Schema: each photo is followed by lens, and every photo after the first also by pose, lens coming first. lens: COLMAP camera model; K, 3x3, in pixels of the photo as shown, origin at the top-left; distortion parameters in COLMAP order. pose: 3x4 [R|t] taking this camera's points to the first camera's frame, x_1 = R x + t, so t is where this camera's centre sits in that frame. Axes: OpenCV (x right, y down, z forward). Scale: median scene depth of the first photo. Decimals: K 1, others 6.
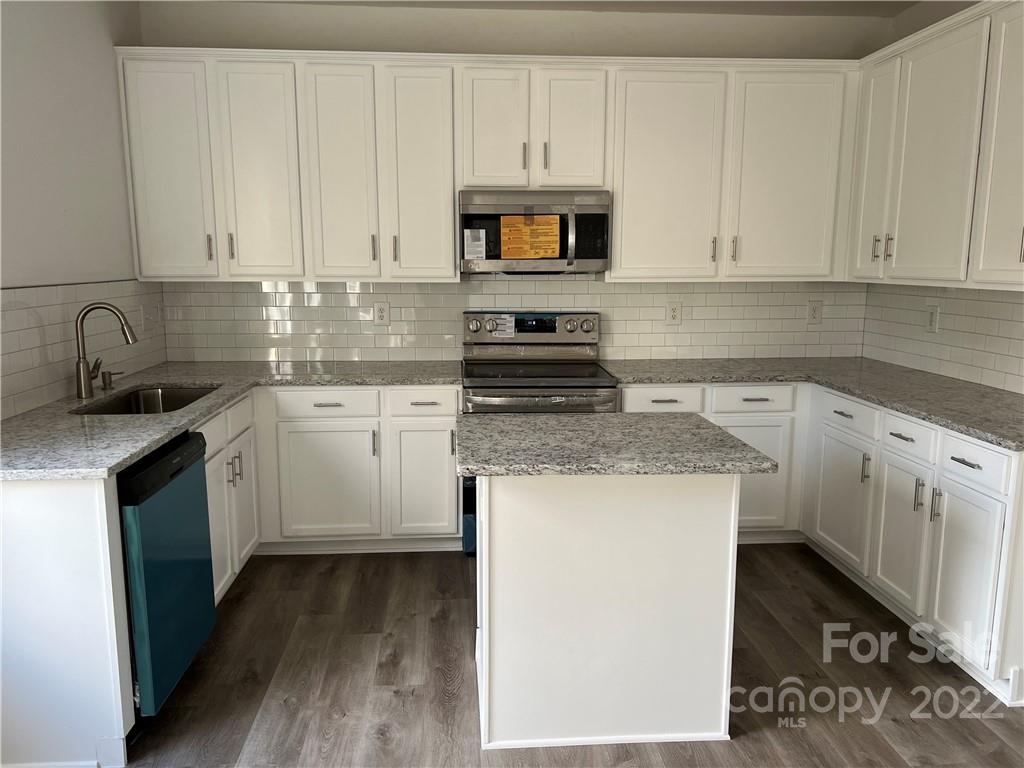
lens RADIAL K [[777.6, 0, 506.8], [0, 777.6, 385.7], [0, 0, 1]] dist [0.052322, -0.061840]
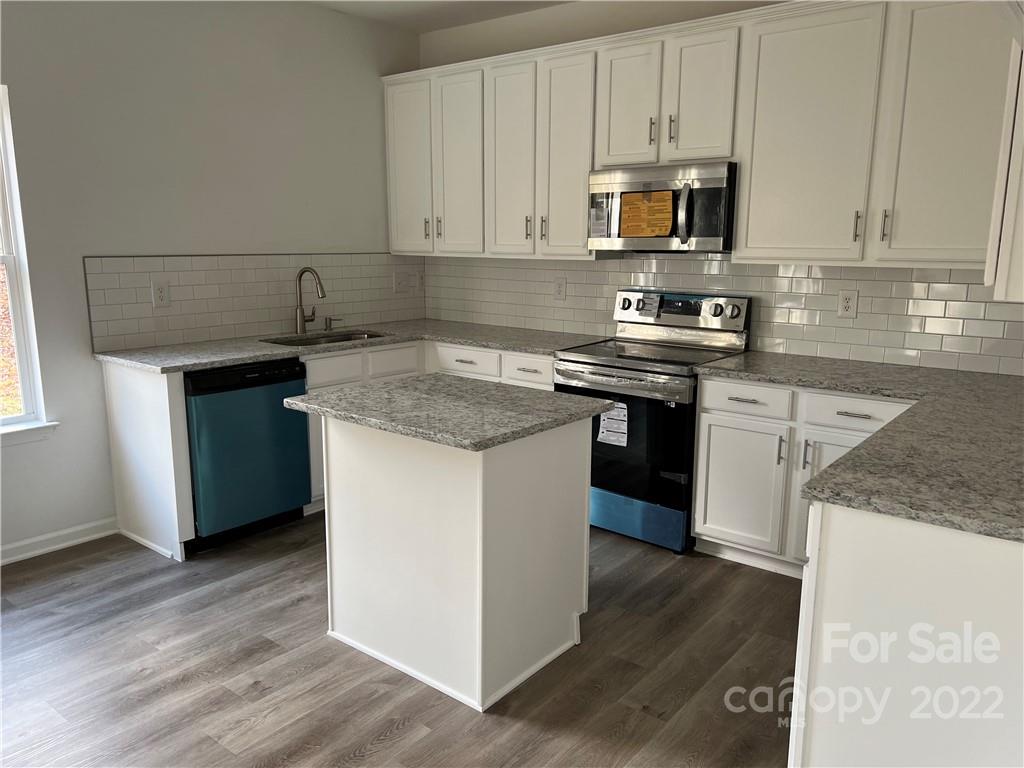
lens RADIAL K [[777.6, 0, 506.9], [0, 777.6, 387.0], [0, 0, 1]] dist [0.052322, -0.061840]
pose [[0.728500, 0.131846, -0.672238, 0.600872], [-0.114435, 0.990937, 0.070340, -0.026341], [0.675420, 0.025685, 0.736986, 0.170131]]
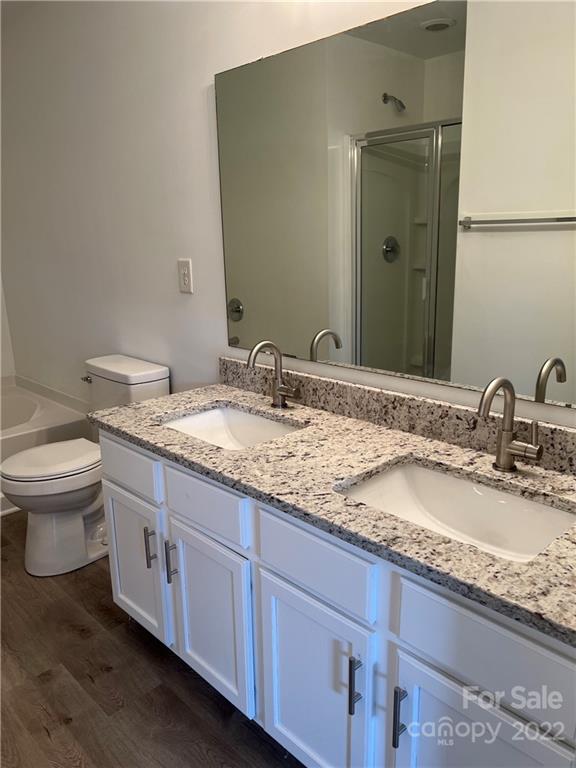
lens RADIAL K [[583.2, 0, 287.8], [0, 583.2, 384.7], [0, 0, 1]] dist [0.052322, -0.061840]
pose [[0.755482, -0.146857, 0.638498, 0.219732], [0.106116, 0.989114, 0.101942, -0.047883], [-0.646518, -0.009260, 0.762842, 0.369308]]
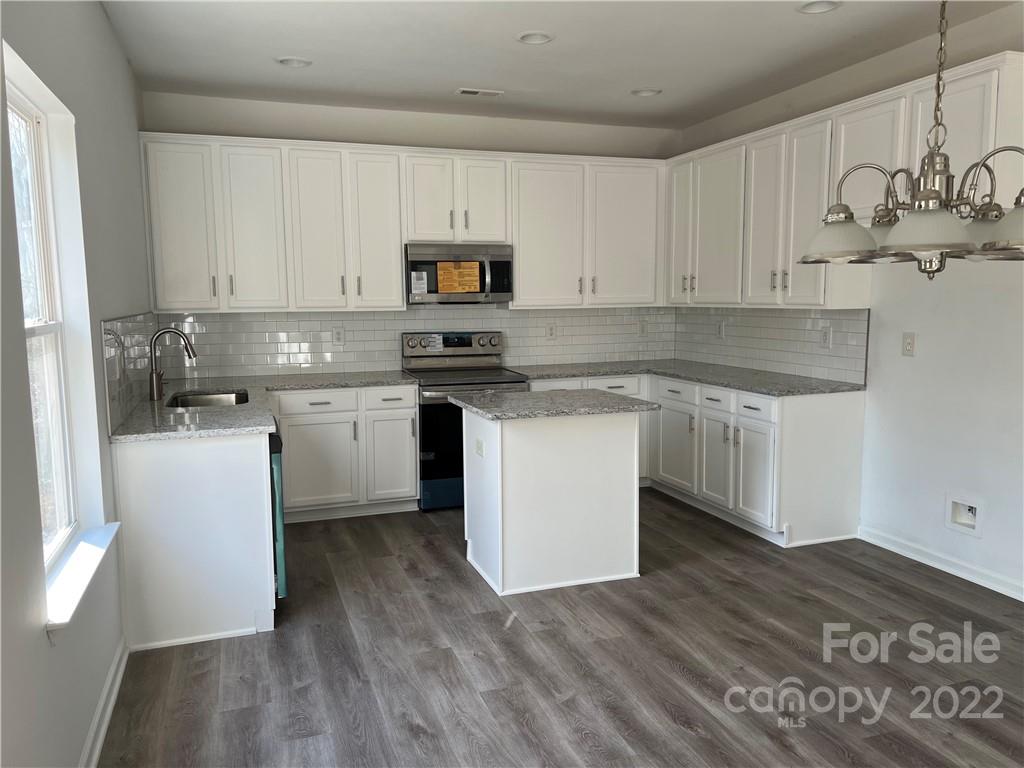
lens RADIAL K [[777.6, 0, 504.7], [0, 777.6, 381.1], [0, 0, 1]] dist [0.052322, -0.061840]
pose [[0.965481, -0.039381, 0.257478, -0.259908], [0.052839, 0.997563, -0.045559, 0.062574], [-0.255057, 0.057591, 0.965209, -0.355461]]
